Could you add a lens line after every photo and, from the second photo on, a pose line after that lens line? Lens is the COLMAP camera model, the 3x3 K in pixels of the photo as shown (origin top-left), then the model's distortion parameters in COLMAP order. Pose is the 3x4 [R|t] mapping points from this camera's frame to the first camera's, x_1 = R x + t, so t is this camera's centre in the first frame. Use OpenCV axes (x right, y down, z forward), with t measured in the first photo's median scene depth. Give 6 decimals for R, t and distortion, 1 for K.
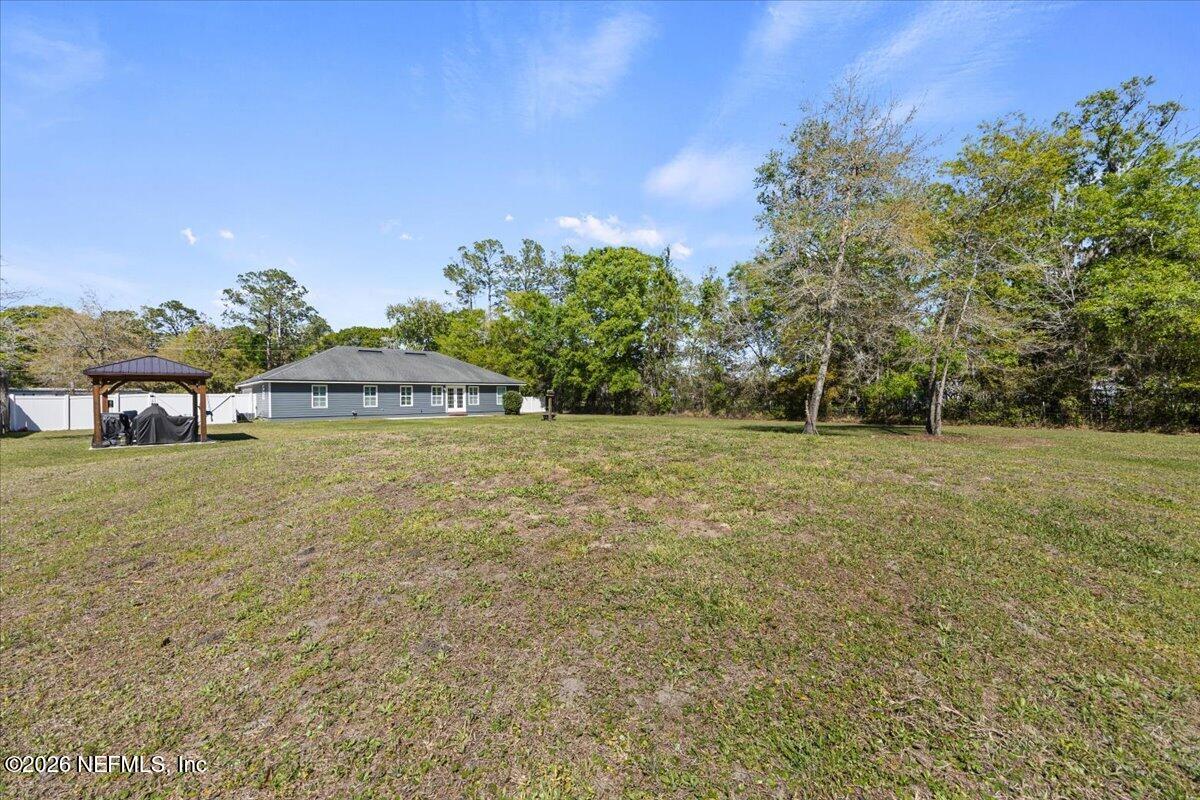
lens RADIAL K [[483.0, 0, 599.2], [0, 483.0, 397.1], [0, 0, 1]] dist [-0.000391, -0.000097]
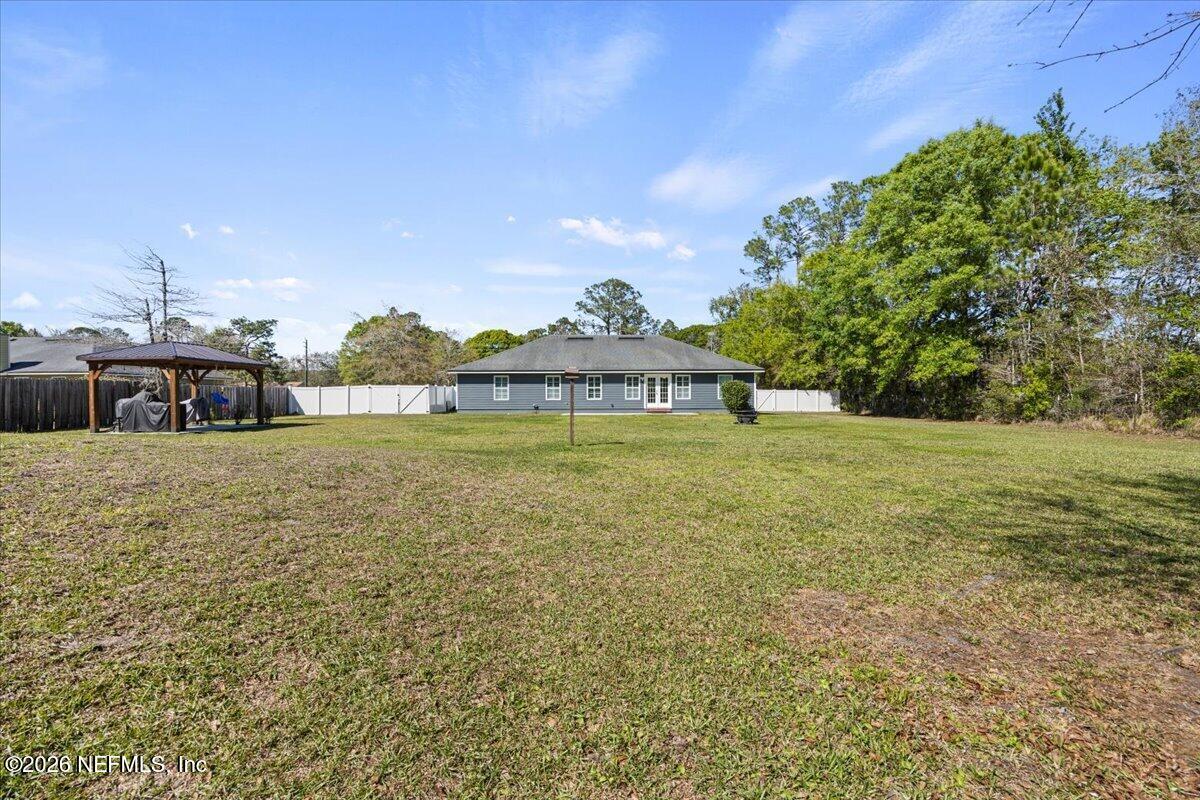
lens RADIAL K [[483.0, 0, 599.2], [0, 483.0, 397.1], [0, 0, 1]] dist [-0.000391, -0.000097]
pose [[0.737881, 0.006162, -0.674902, 0.149924], [-0.003157, 0.999979, 0.005678, 0.008496], [0.674923, -0.002059, 0.737885, 0.343384]]
